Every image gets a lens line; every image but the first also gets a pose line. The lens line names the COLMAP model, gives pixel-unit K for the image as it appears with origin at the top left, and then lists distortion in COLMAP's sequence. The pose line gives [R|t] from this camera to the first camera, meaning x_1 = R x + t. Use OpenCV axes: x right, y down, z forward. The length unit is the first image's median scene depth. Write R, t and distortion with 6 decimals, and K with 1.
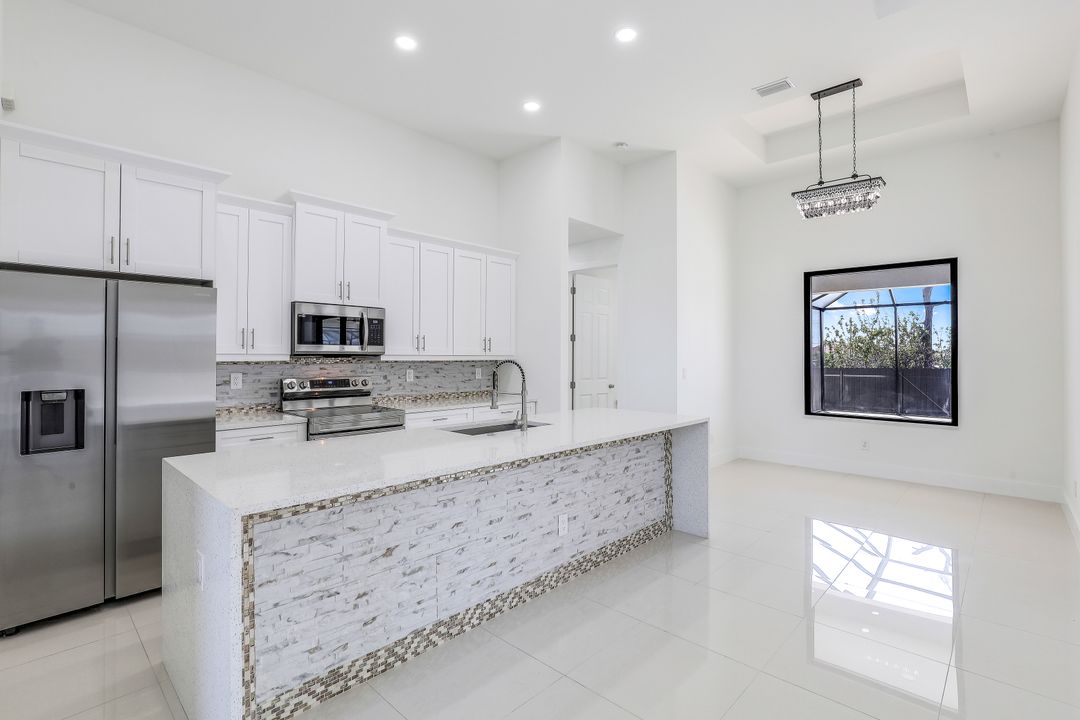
lens RADIAL K [[500.2, 0, 544.0], [0, 500.2, 355.1], [0, 0, 1]] dist [-0.017576, 0.006402]
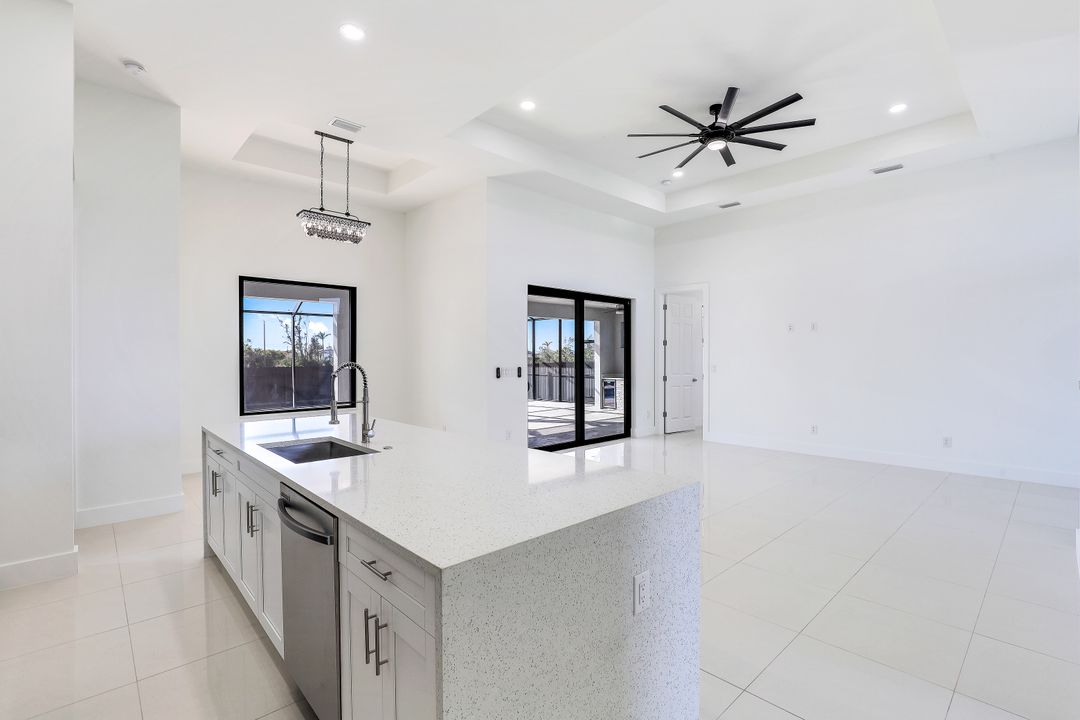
lens RADIAL K [[500.2, 0, 550.2], [0, 500.2, 363.6], [0, 0, 1]] dist [-0.017576, 0.006402]
pose [[0.053690, -0.014989, 0.998445, -0.738579], [0.001590, 0.999887, 0.014925, -0.000970], [-0.998556, 0.000787, 0.053708, 0.509270]]
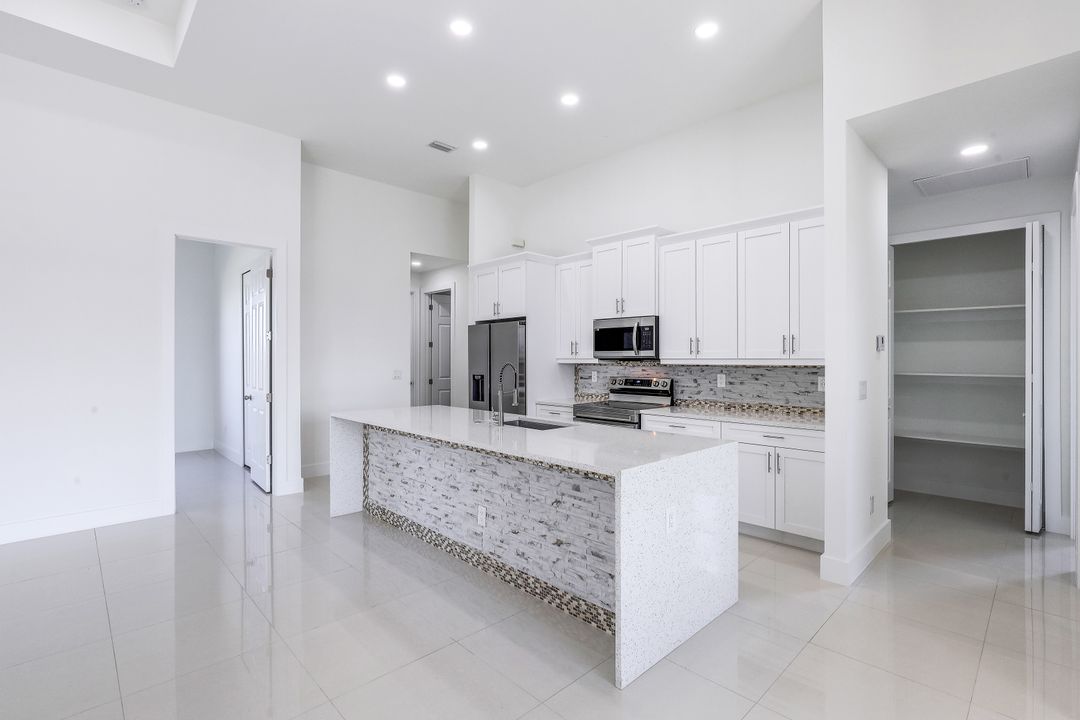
lens RADIAL K [[500.2, 0, 547.1], [0, 500.2, 356.5], [0, 0, 1]] dist [-0.017576, 0.006402]
pose [[-0.035531, -0.005309, -0.999354, 0.873066], [0.003113, 0.999980, -0.005423, -0.000035], [0.999364, -0.003303, -0.035514, 0.921312]]
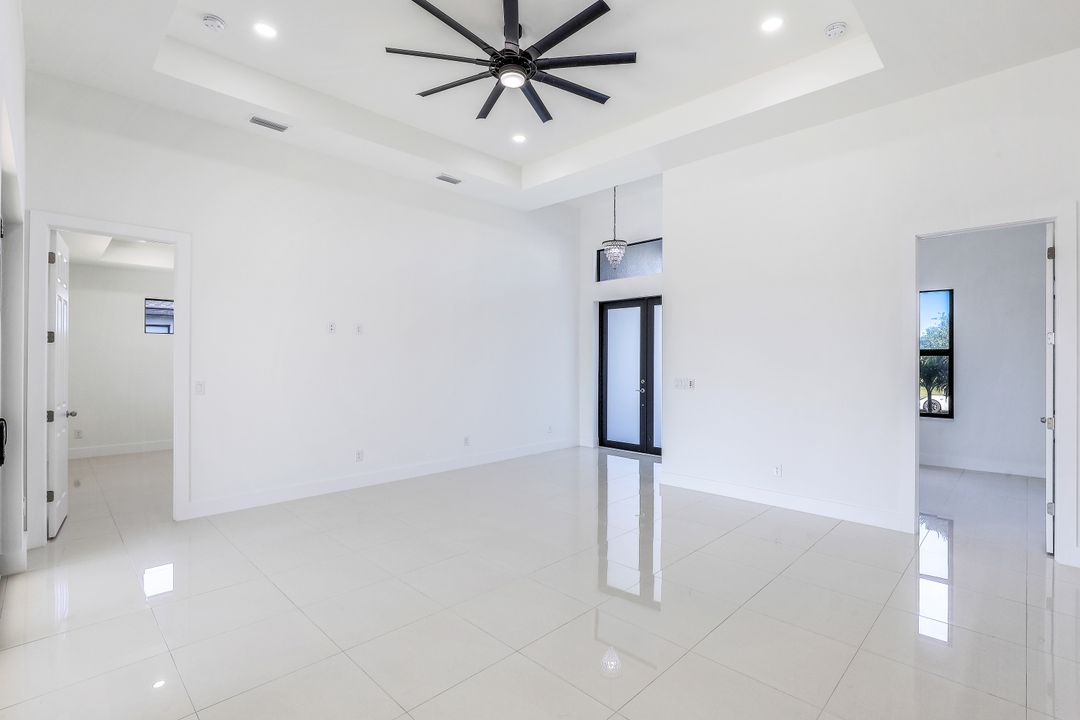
lens RADIAL K [[500.2, 0, 550.2], [0, 500.2, 358.8], [0, 0, 1]] dist [-0.017576, 0.006402]
pose [[-0.999807, -0.006425, 0.018592, 0.535784], [-0.006485, 0.999974, -0.003219, -0.018492], [-0.018571, -0.003339, -0.999822, 1.104108]]
